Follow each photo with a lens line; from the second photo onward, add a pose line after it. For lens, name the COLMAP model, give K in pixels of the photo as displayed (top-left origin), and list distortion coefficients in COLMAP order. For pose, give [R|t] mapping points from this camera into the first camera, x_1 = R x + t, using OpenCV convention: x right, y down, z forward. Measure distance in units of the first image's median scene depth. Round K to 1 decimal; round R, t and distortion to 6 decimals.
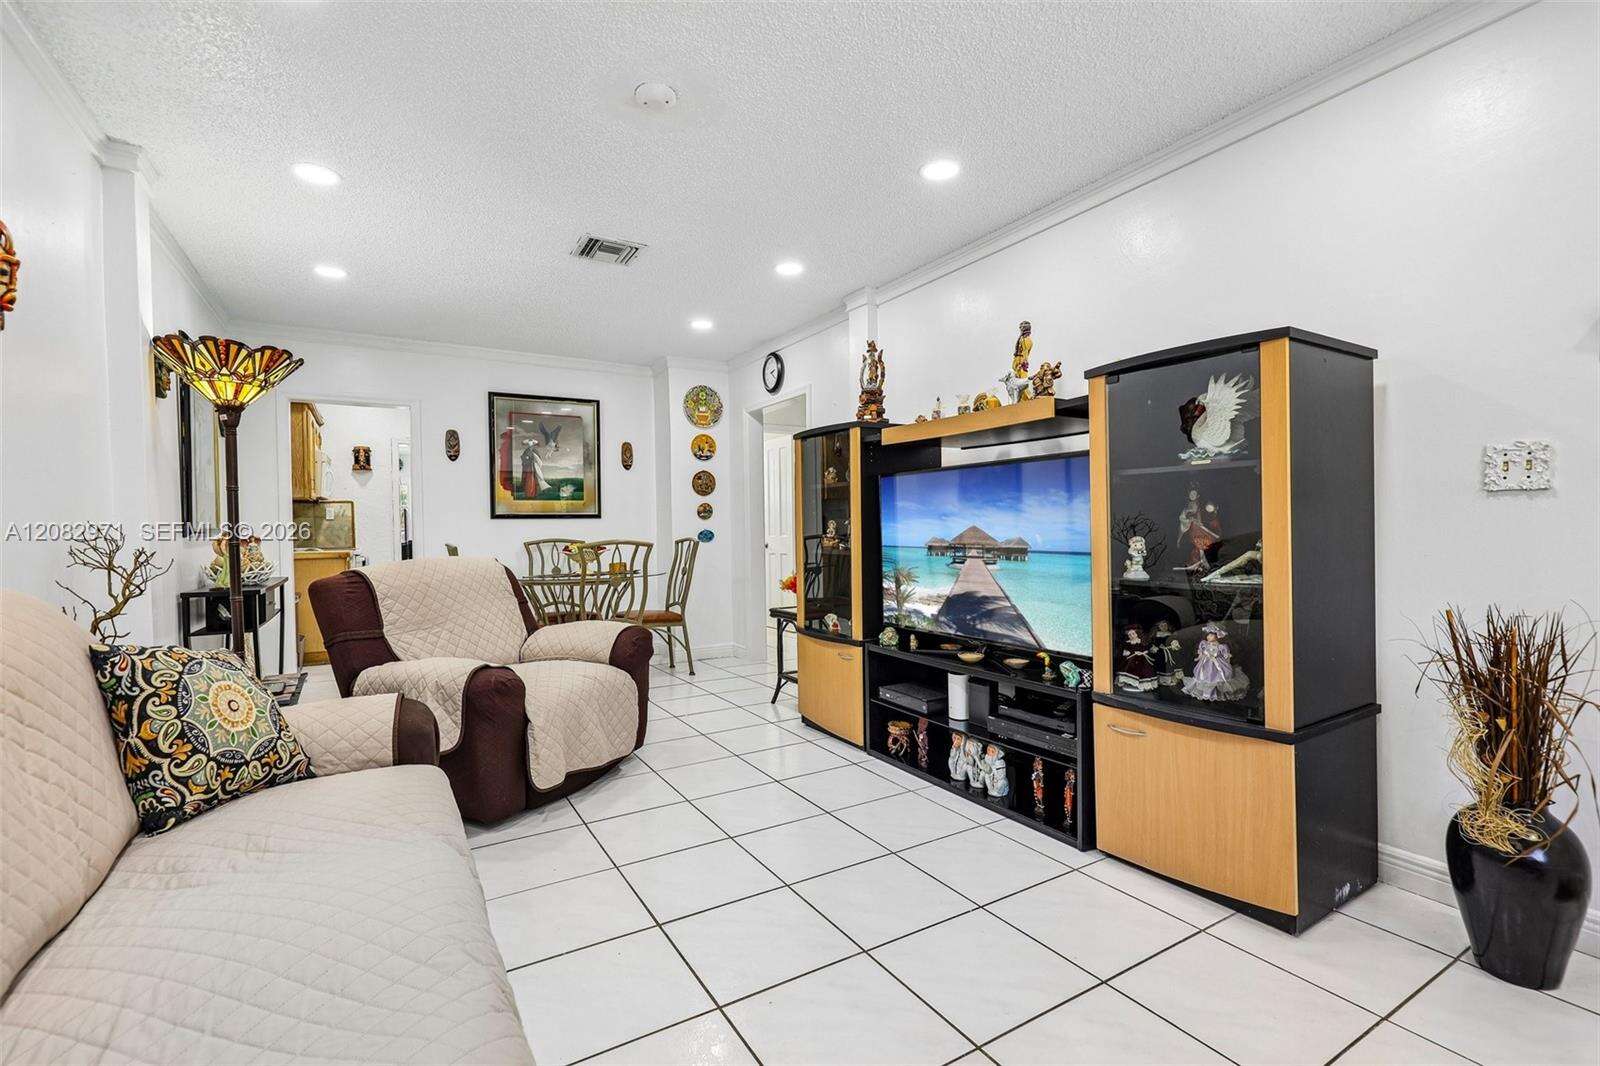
lens RADIAL K [[728.1, 0, 812.0], [0, 728.1, 539.5], [0, 0, 1]] dist [0.002538, -0.001005]
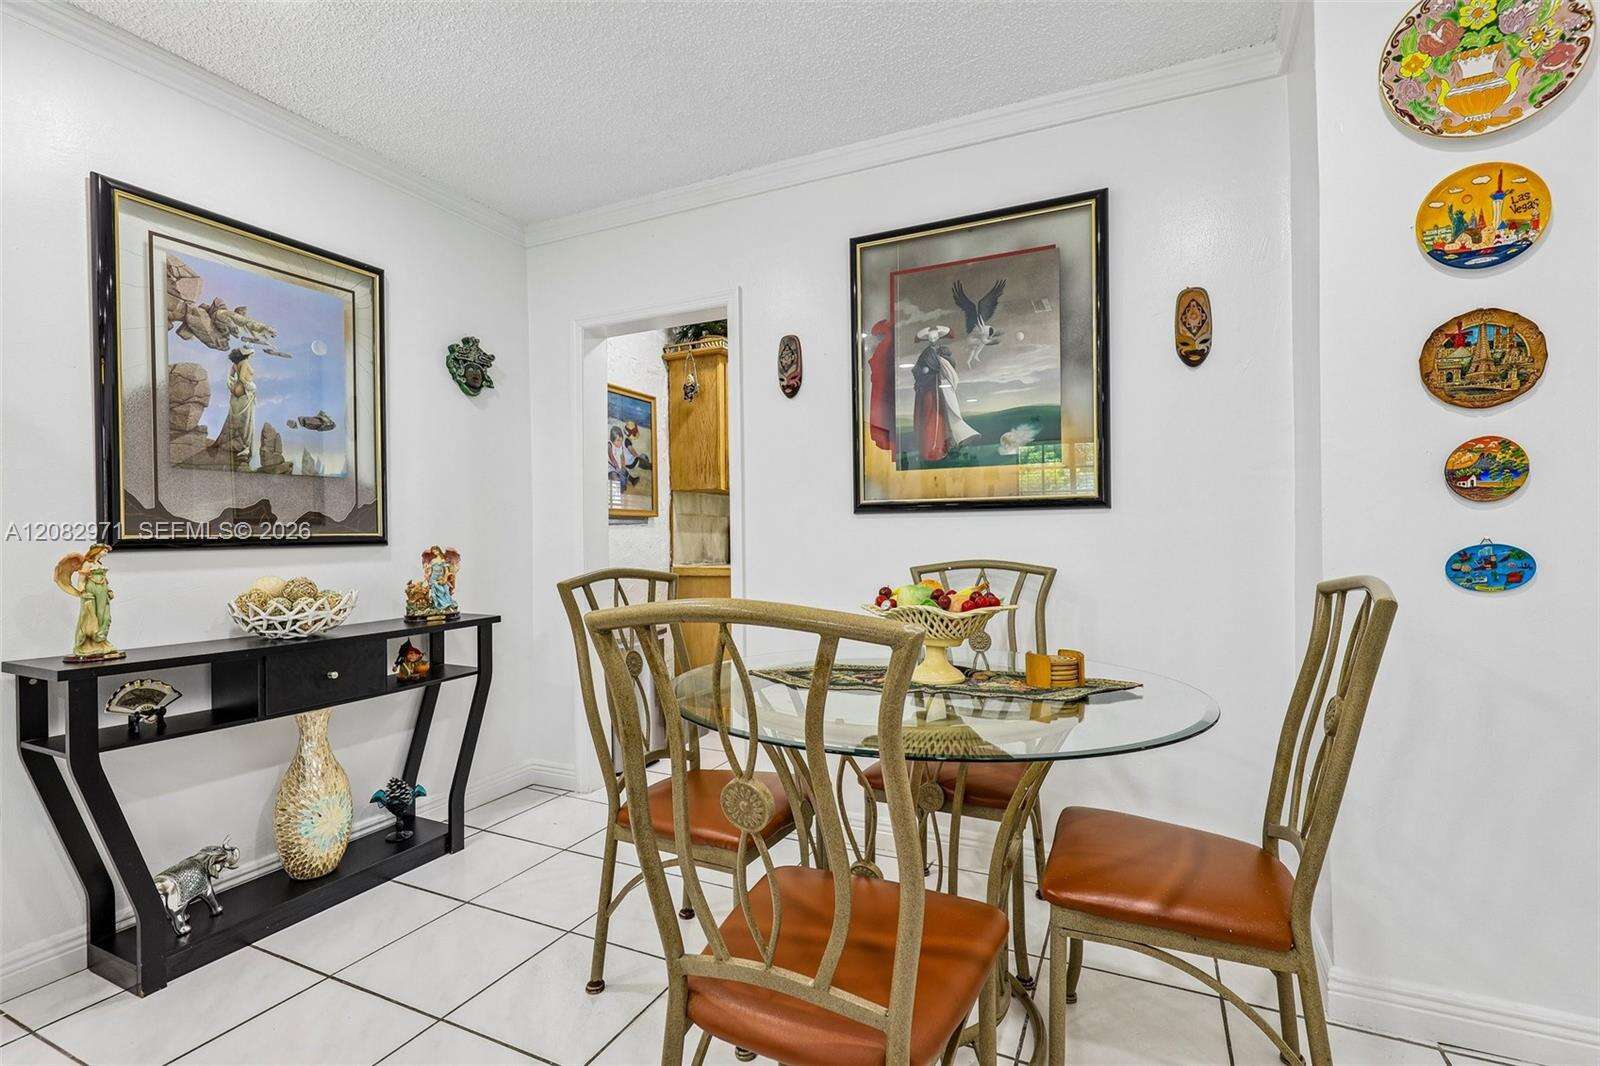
lens RADIAL K [[728.1, 0, 804.7], [0, 728.1, 535.8], [0, 0, 1]] dist [0.002538, -0.001005]
pose [[0.560558, 0.007211, -0.828084, -0.076819], [-0.011697, 0.999931, 0.000790, -0.014598], [0.828033, 0.009244, 0.560604, 0.728738]]
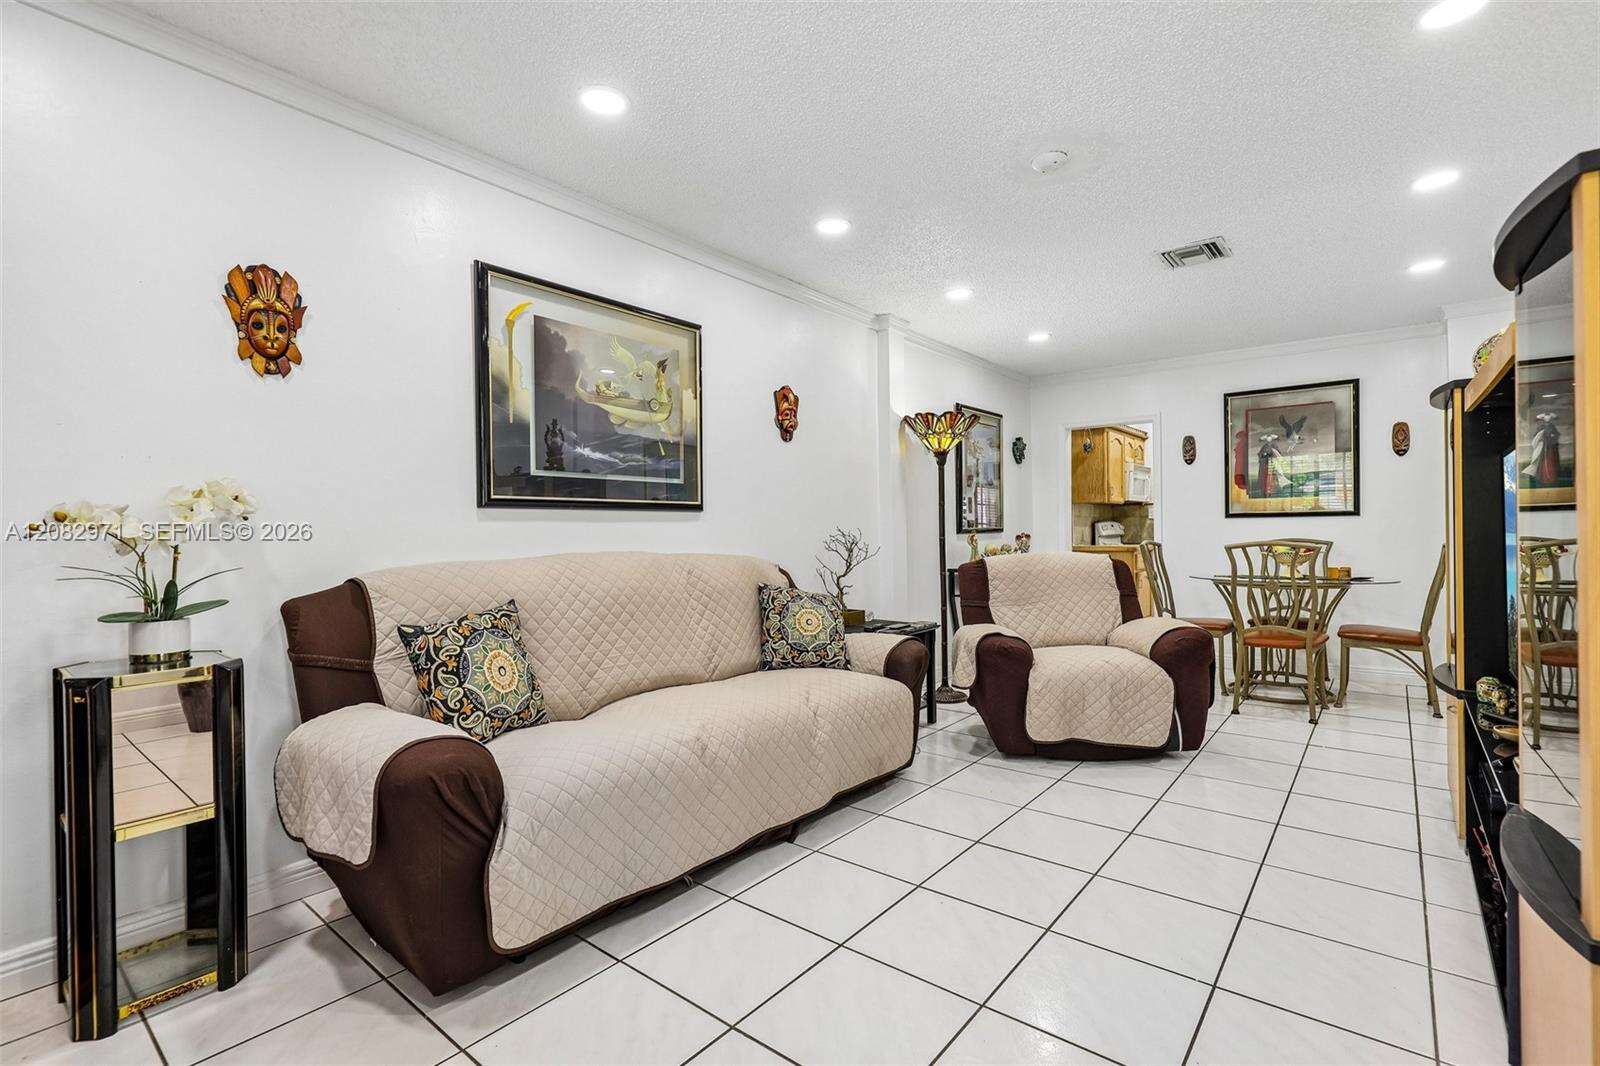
lens RADIAL K [[728.1, 0, 804.8], [0, 728.1, 536.2], [0, 0, 1]] dist [0.002538, -0.001005]
pose [[0.341924, 0.012801, -0.939640, 0.323829], [-0.010713, 0.999895, 0.009724, -0.006599], [0.939666, 0.006741, 0.342026, 0.099327]]
